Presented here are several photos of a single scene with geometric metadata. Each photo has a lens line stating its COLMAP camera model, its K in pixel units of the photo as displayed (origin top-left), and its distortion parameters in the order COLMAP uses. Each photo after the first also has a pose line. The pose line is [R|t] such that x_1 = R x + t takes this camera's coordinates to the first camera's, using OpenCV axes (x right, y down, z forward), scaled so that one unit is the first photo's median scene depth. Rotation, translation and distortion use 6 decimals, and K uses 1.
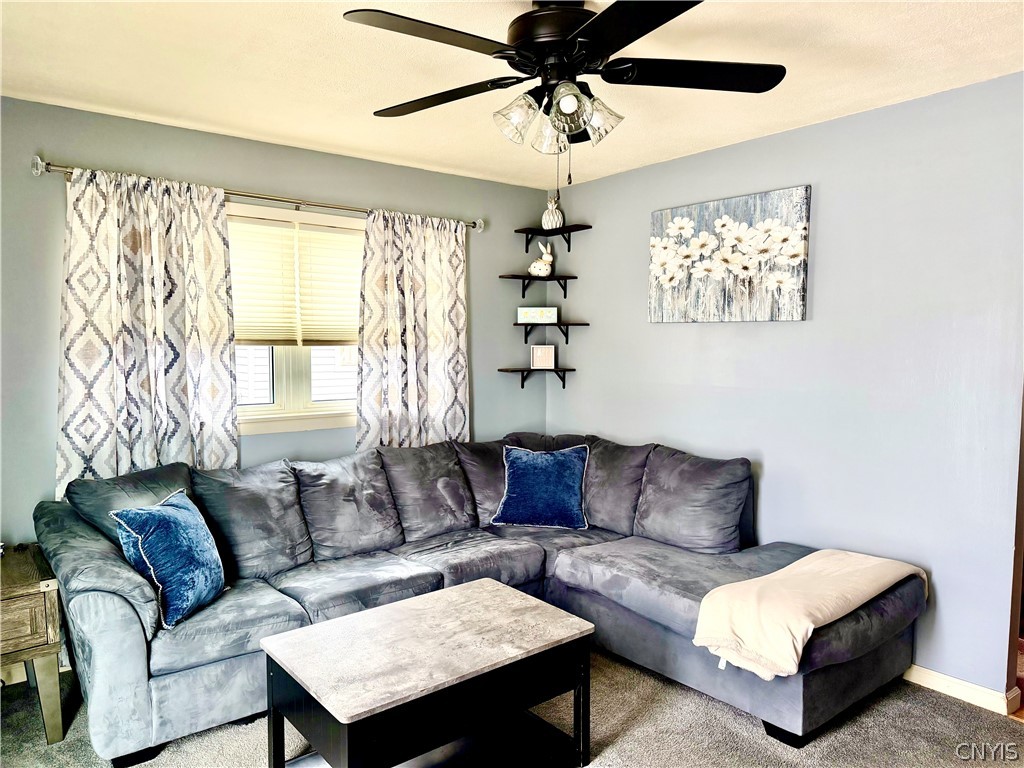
lens RADIAL K [[716.2, 0, 501.1], [0, 716.2, 392.1], [0, 0, 1]] dist [0.083483, -0.099837]
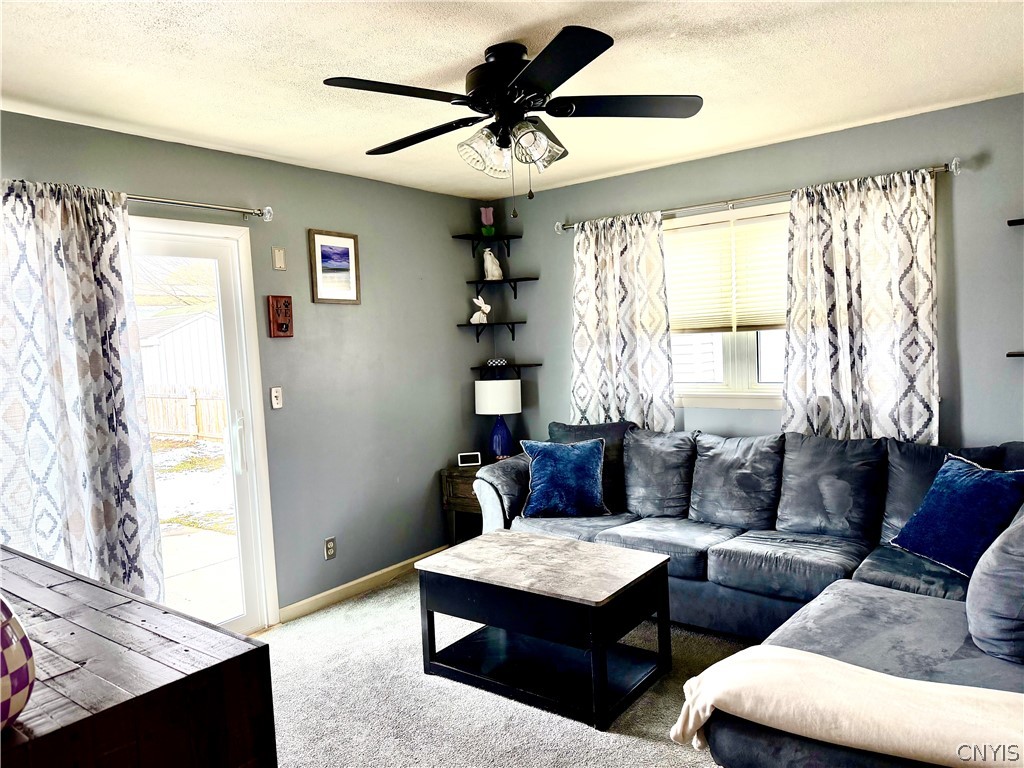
lens RADIAL K [[716.2, 0, 505.1], [0, 716.2, 393.9], [0, 0, 1]] dist [0.083483, -0.099837]
pose [[0.239774, 0.062514, -0.968814, 0.801844], [-0.022816, 0.998012, 0.058751, -0.029214], [0.970561, 0.008017, 0.240724, 0.441610]]
